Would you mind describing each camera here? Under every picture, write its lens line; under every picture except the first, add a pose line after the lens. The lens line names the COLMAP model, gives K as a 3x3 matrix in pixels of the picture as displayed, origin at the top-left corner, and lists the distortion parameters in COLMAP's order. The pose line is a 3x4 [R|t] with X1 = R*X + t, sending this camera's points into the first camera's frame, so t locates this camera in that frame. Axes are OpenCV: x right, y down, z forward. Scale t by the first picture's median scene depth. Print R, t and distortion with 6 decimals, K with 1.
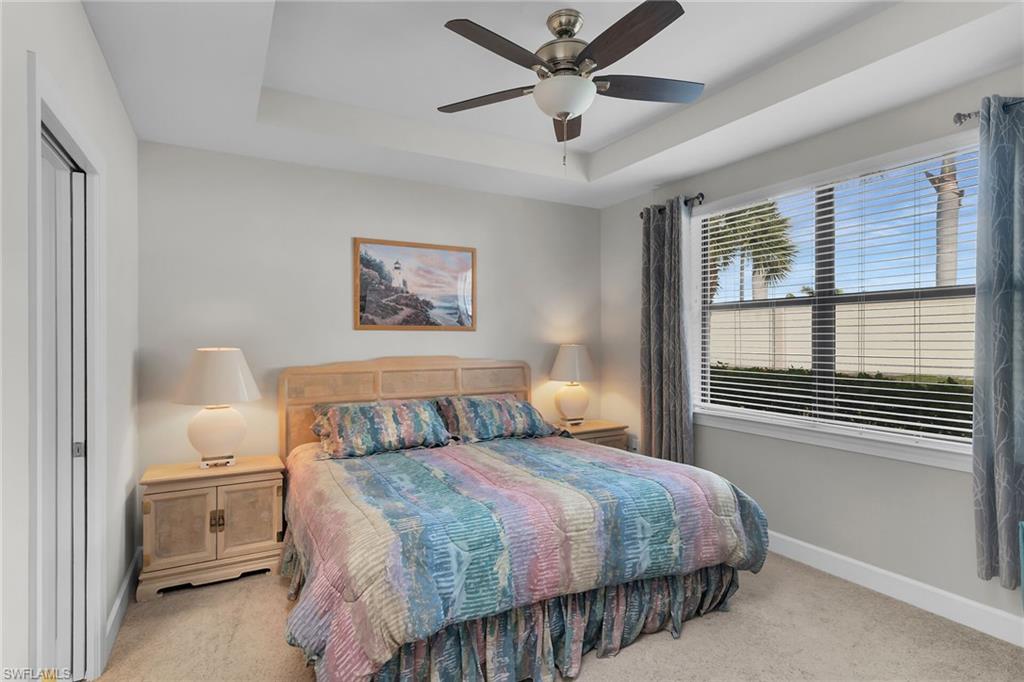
lens RADIAL K [[533.6, 0, 509.3], [0, 533.6, 342.0], [0, 0, 1]] dist [0.014158, -0.000998]
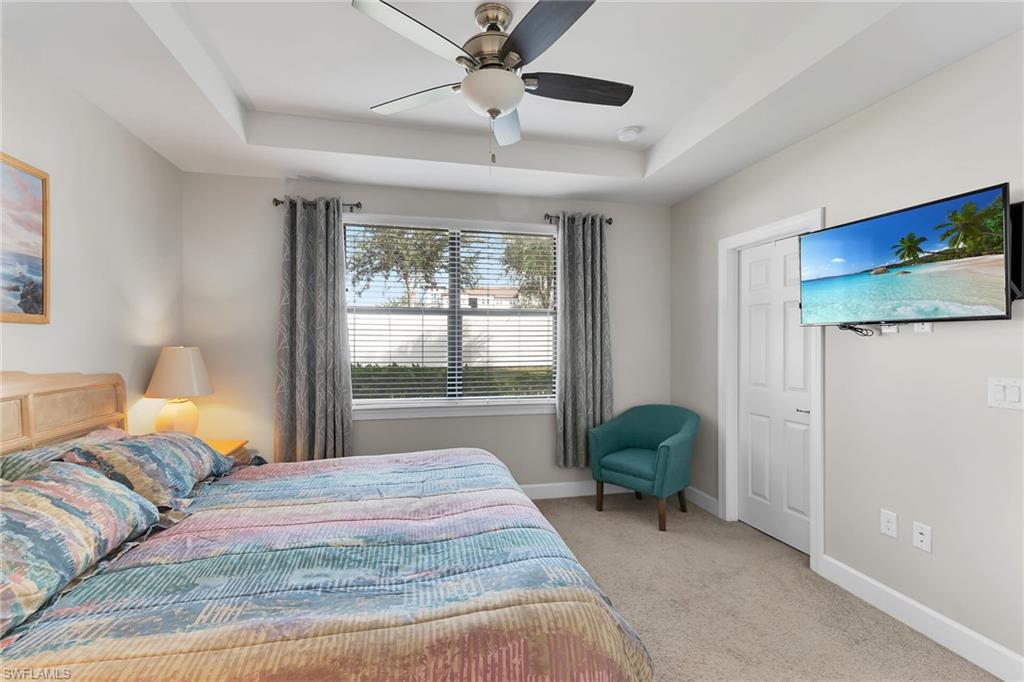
lens RADIAL K [[463.1, 0, 505.1], [0, 463.1, 343.5], [0, 0, 1]] dist [0.000489, -0.000039]
pose [[0.271528, -0.005811, 0.962413, -0.458941], [0.004620, 0.999978, 0.004734, -0.000577], [-0.962419, 0.003161, 0.271549, 0.478675]]
